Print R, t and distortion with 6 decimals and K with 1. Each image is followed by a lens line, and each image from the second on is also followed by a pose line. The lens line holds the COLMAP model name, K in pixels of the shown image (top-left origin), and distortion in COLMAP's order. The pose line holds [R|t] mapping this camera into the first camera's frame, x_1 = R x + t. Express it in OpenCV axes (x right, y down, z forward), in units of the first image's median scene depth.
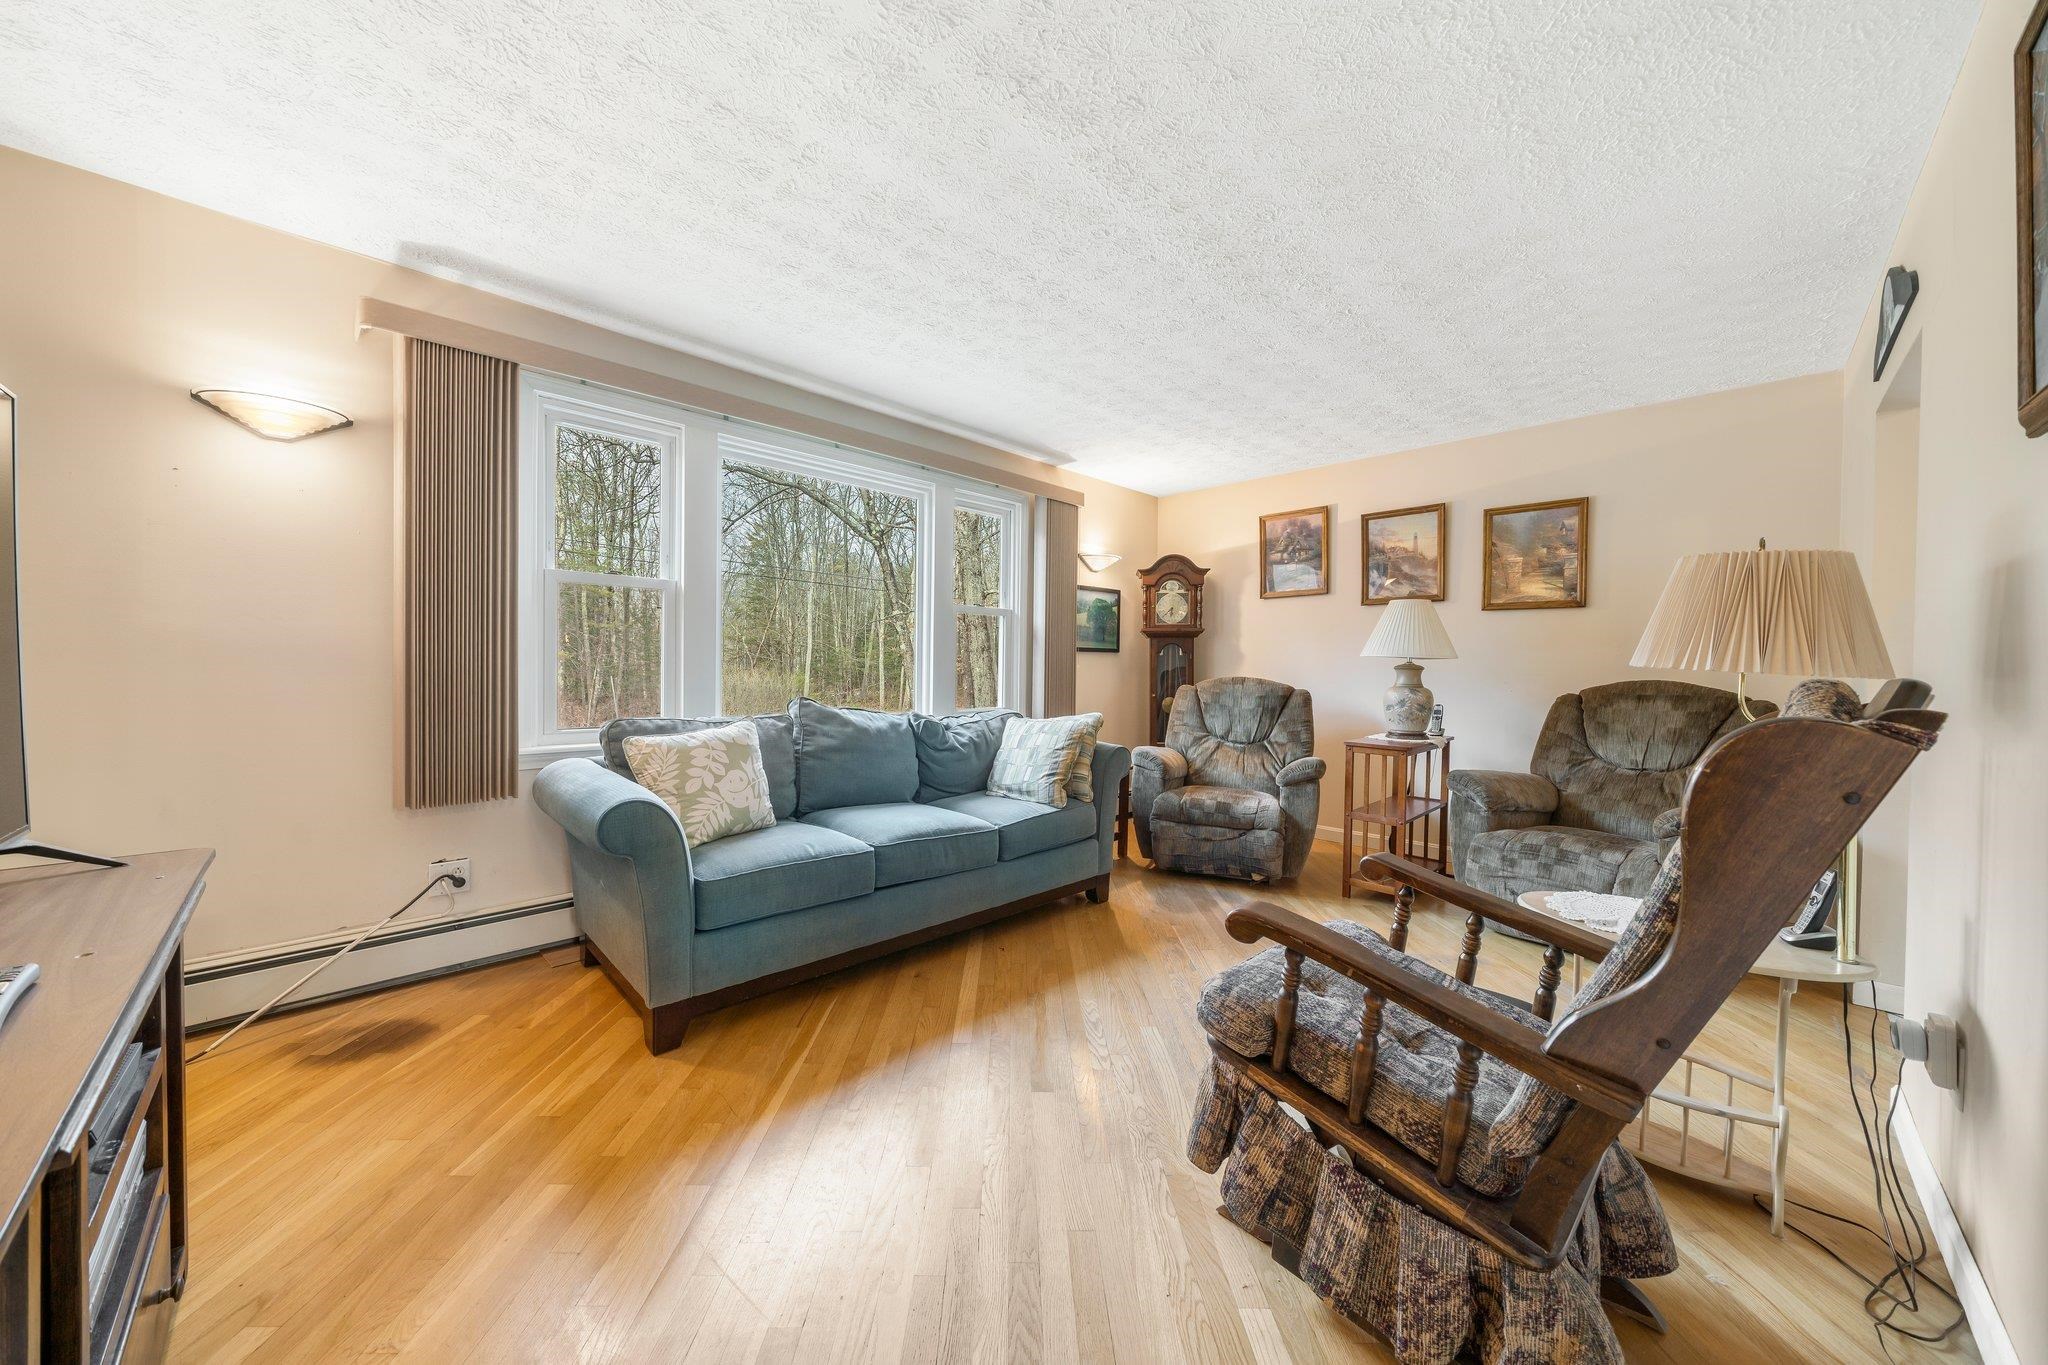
lens RADIAL K [[698.7, 0, 1034.7], [0, 698.7, 678.1], [0, 0, 1]] dist [-0.006484, 0.000054]
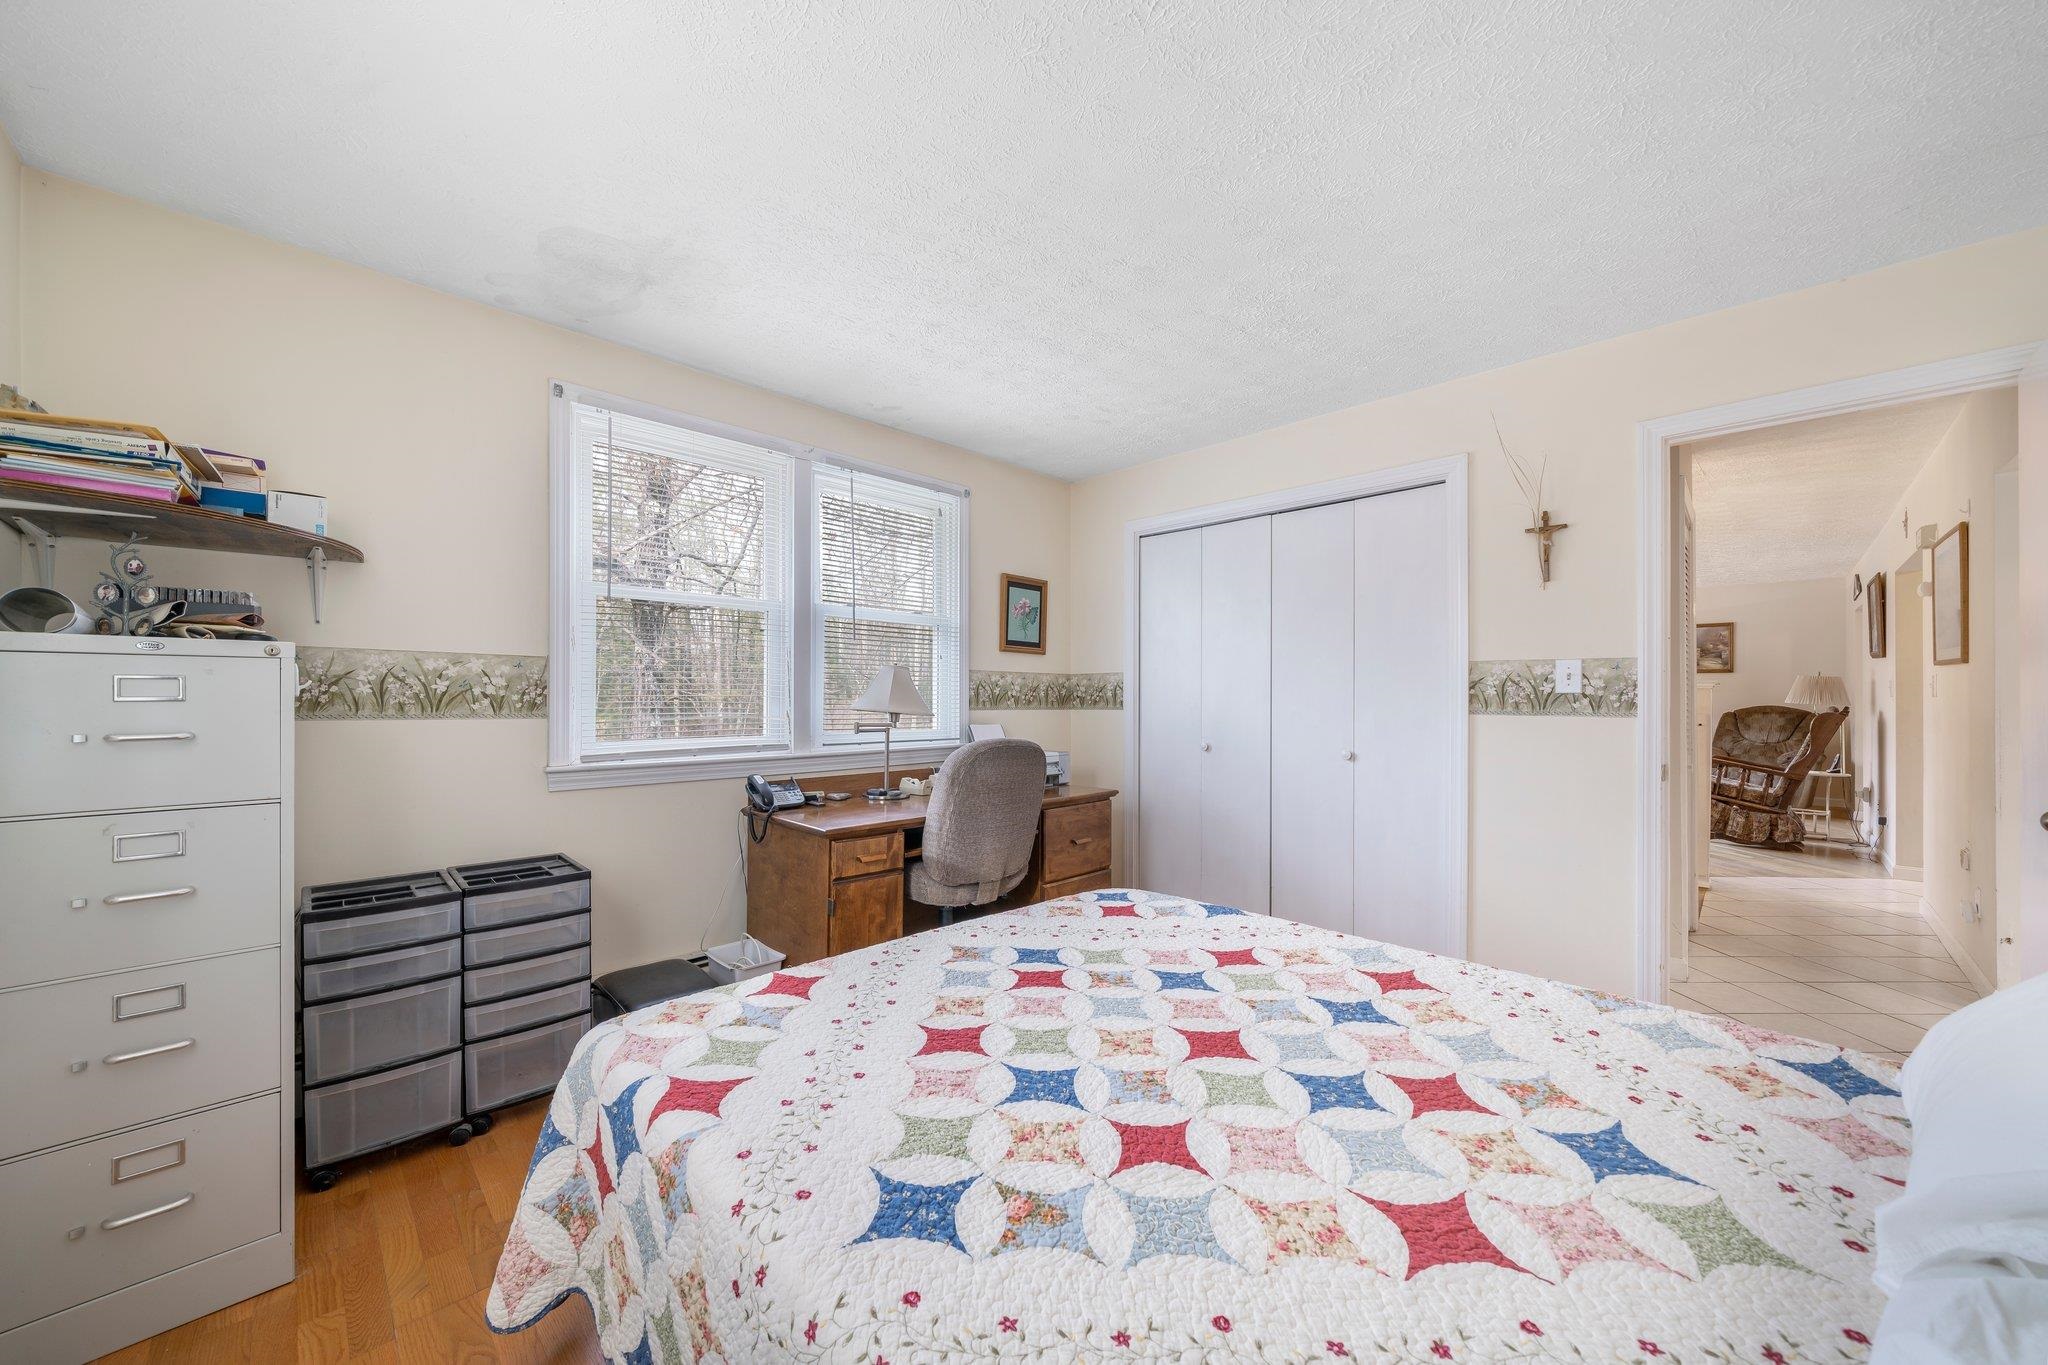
lens RADIAL K [[761.4, 0, 1025.4], [0, 761.4, 688.5], [0, 0, 1]] dist [-0.005563, 0.000812]
pose [[0.999861, -0.003892, 0.016205, -1.704895], [0.004229, 0.999774, -0.020844, -0.012405], [-0.016120, 0.020909, 0.999651, -1.559165]]
